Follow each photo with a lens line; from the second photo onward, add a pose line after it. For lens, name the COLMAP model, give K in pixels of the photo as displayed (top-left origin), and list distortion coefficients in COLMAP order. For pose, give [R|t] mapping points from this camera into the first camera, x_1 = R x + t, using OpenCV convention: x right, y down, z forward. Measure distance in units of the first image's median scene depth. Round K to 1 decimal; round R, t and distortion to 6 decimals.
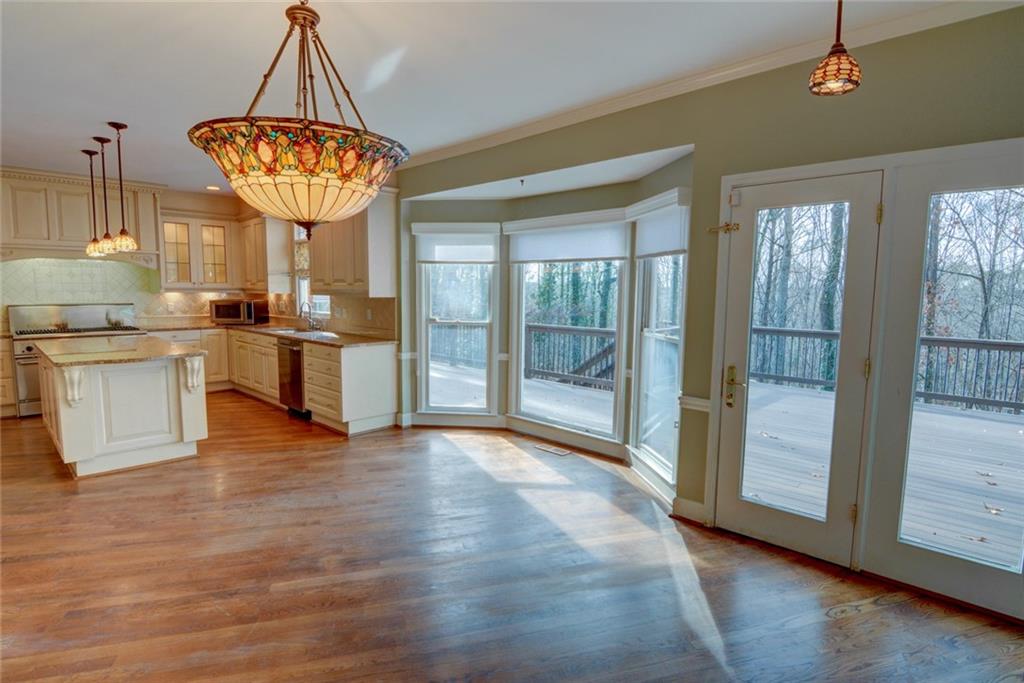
lens RADIAL K [[518.8, 0, 512.0], [0, 518.8, 341.5], [0, 0, 1]] dist [-0.011959, -0.000710]
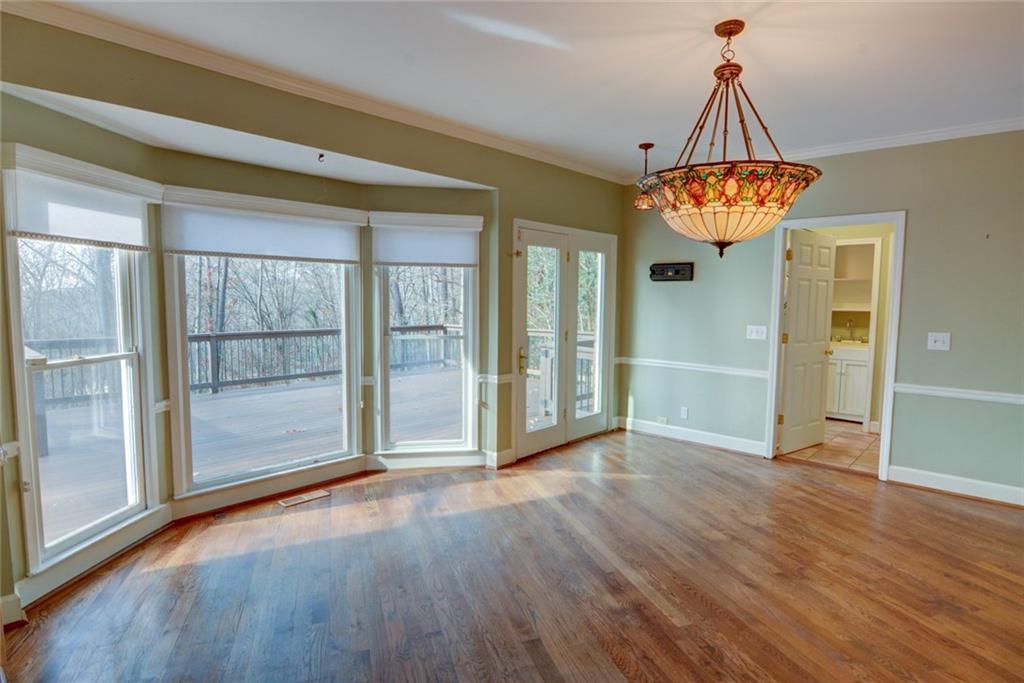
lens RADIAL K [[543.3, 0, 512.0], [0, 543.3, 341.5], [0, 0, 1]] dist [-0.001740, -0.000172]
pose [[-0.020659, -0.088715, 0.995843, -0.879518], [0.094721, 0.991401, 0.090284, -0.086675], [-0.995290, 0.096192, -0.012078, 0.811542]]
